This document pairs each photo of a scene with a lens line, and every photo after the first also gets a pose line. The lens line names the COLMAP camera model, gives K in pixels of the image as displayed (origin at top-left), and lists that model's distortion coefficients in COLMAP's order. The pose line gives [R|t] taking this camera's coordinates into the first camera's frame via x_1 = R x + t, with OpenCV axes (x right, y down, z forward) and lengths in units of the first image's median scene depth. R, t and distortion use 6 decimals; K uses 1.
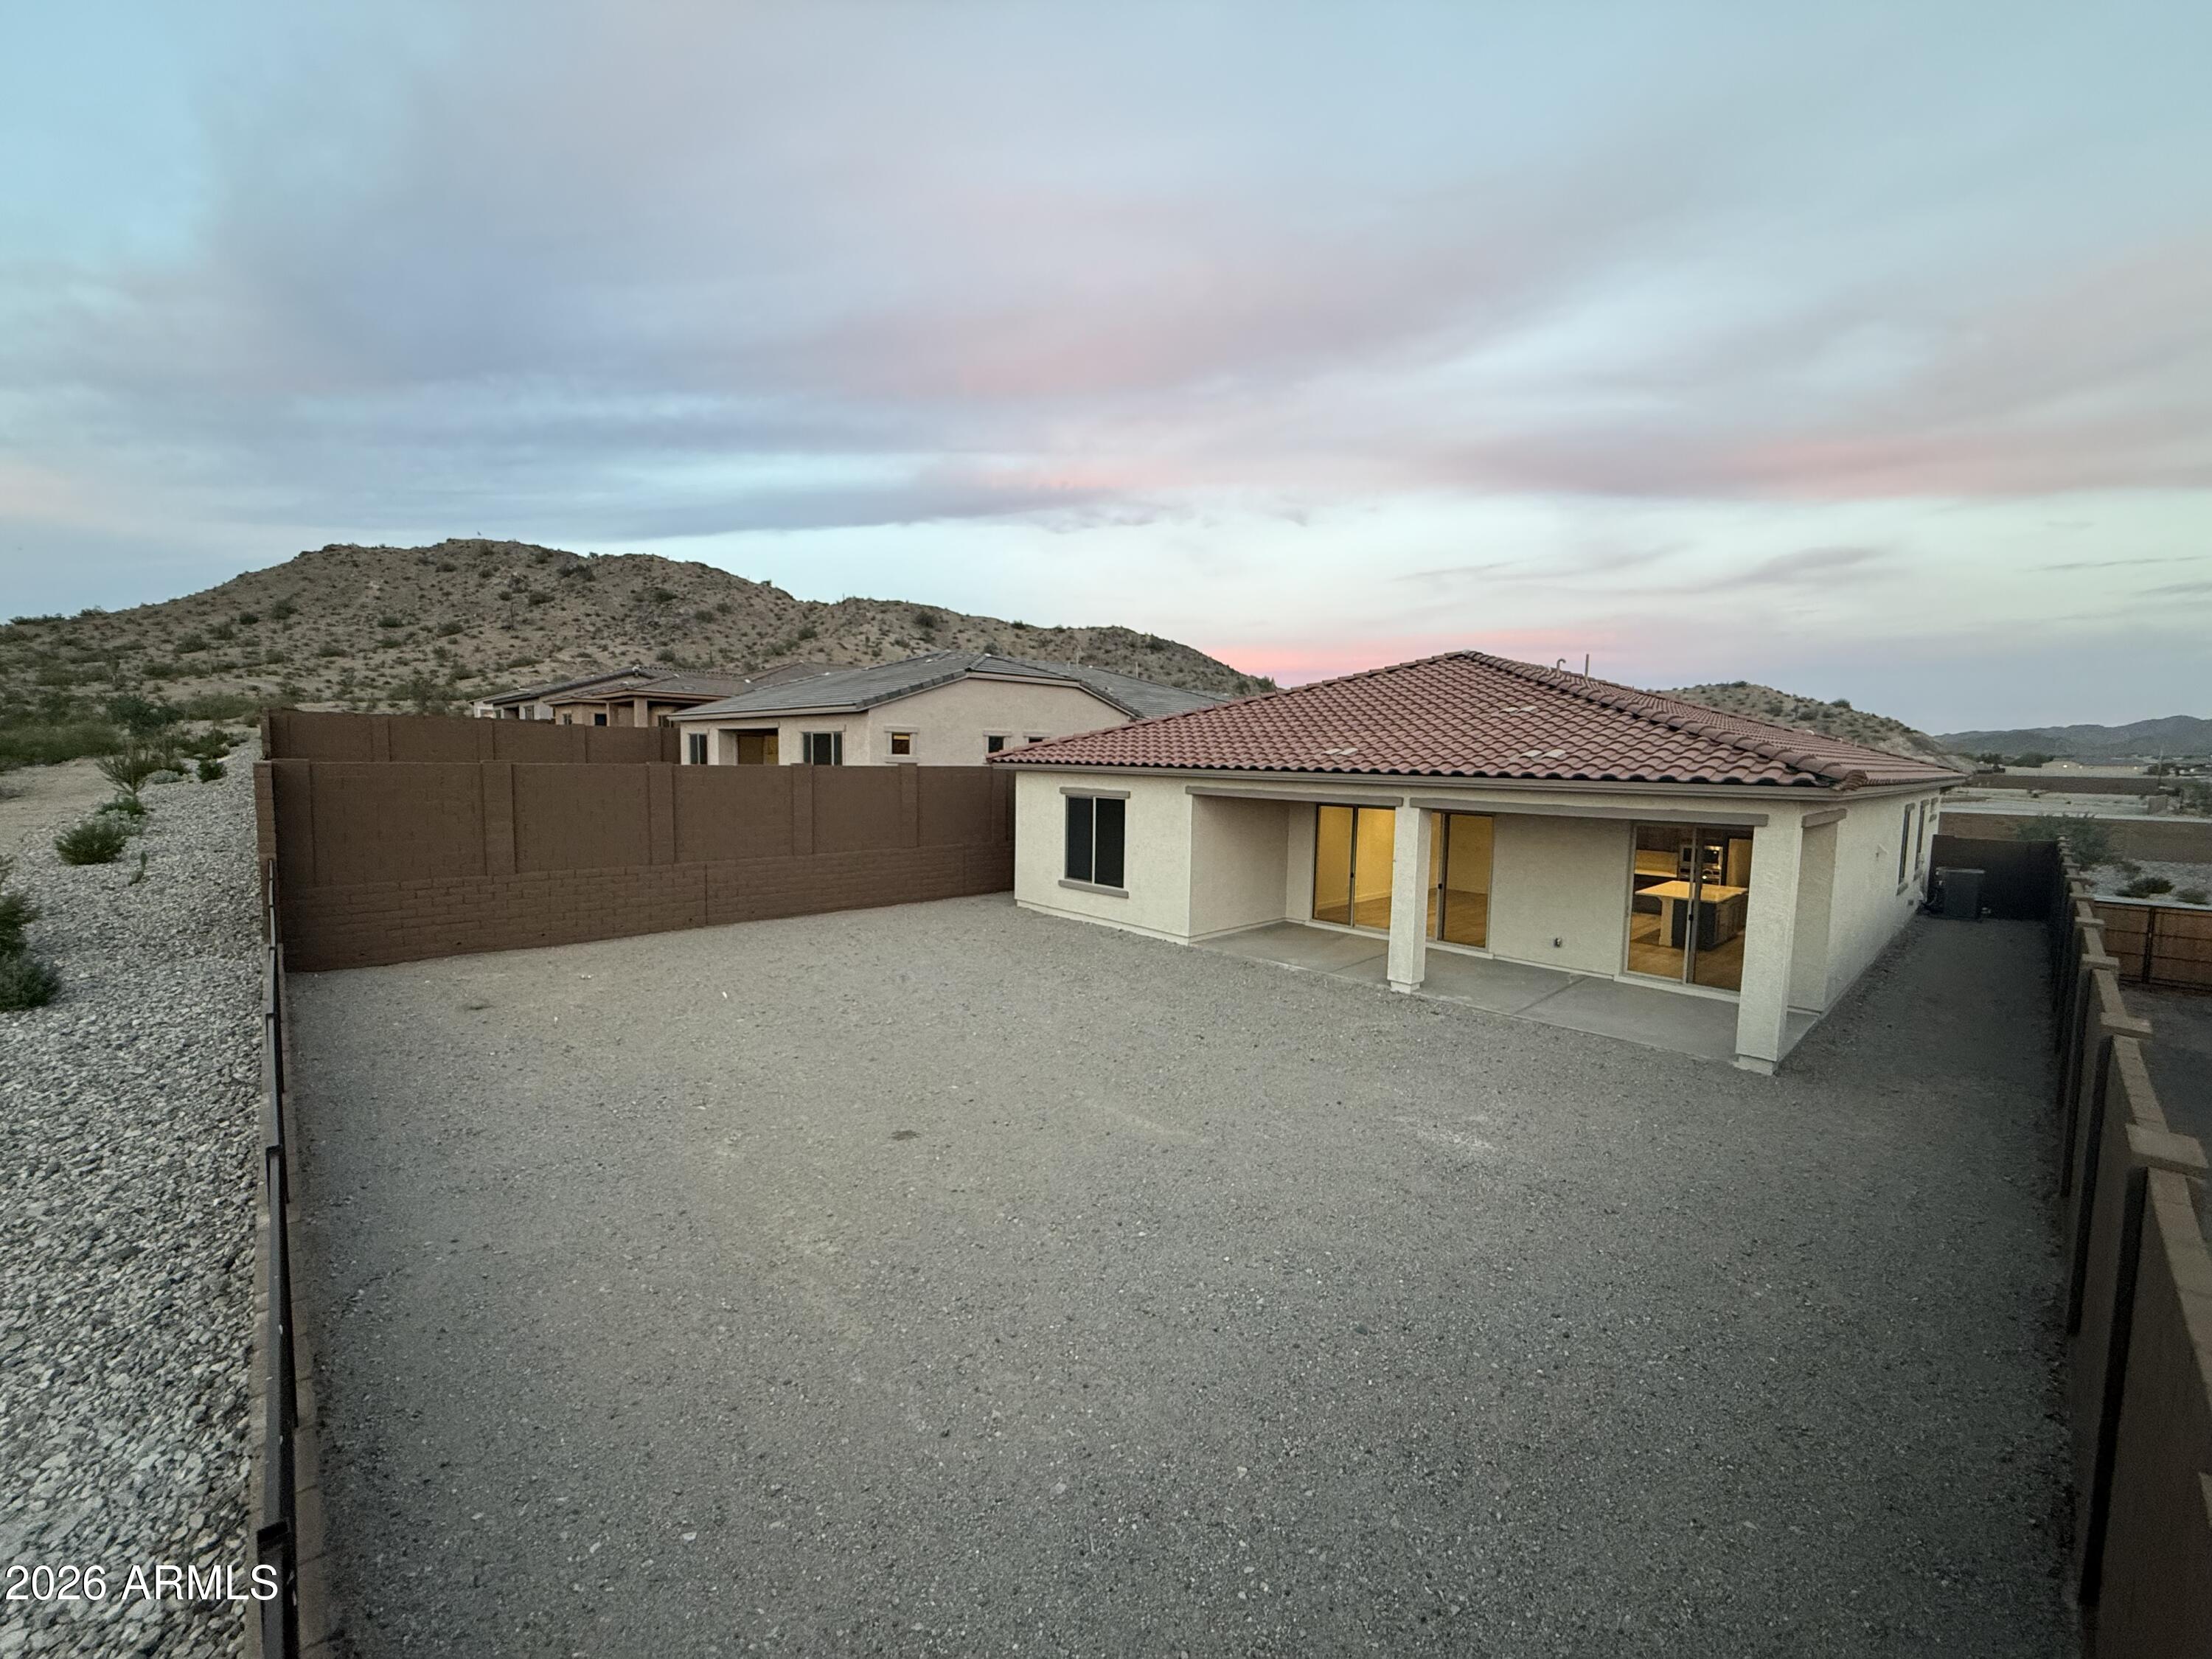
lens RADIAL K [[891.1, 0, 1106.0], [0, 891.1, 829.5], [0, 0, 1]] dist [0.000578, -0.000001]
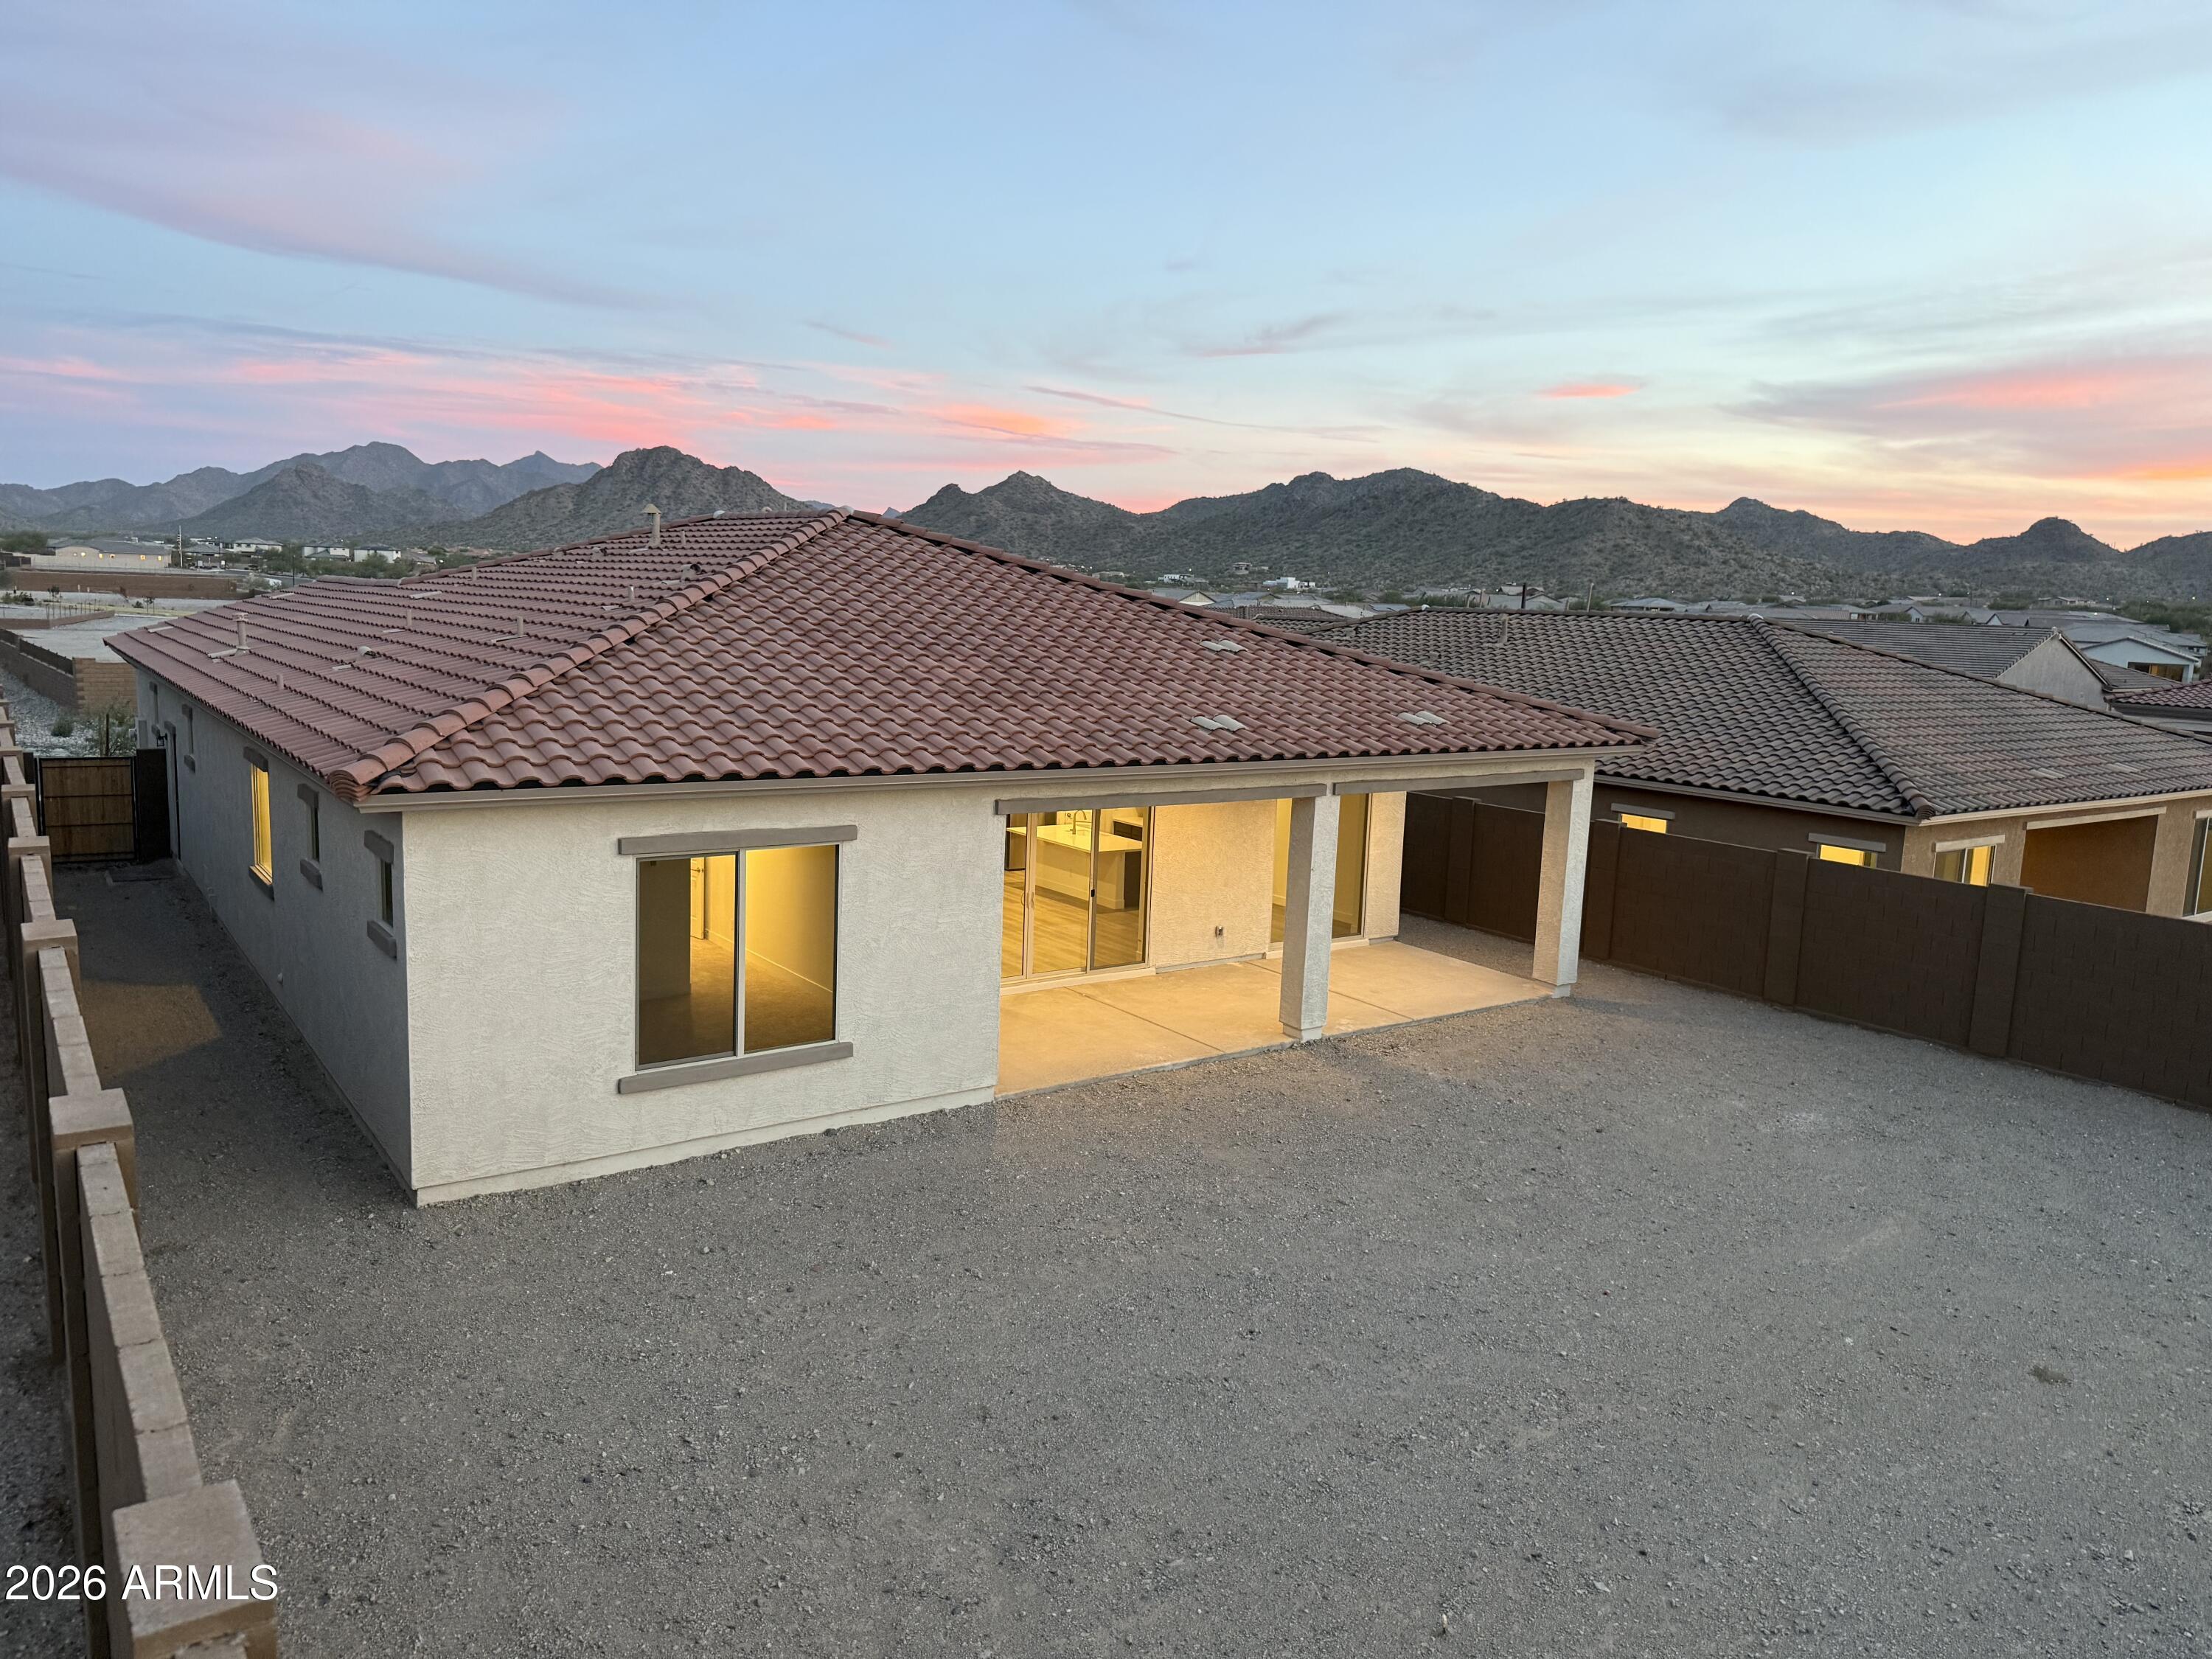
lens RADIAL K [[1559.3, 0, 1106.0], [0, 1559.3, 829.5], [0, 0, 1]] dist [0.000137, -0.003777]
pose [[0.130474, -0.158348, 0.978725, -0.905347], [0.044786, 0.987097, 0.153732, -0.194126], [-0.990440, 0.023775, 0.135882, 0.959784]]
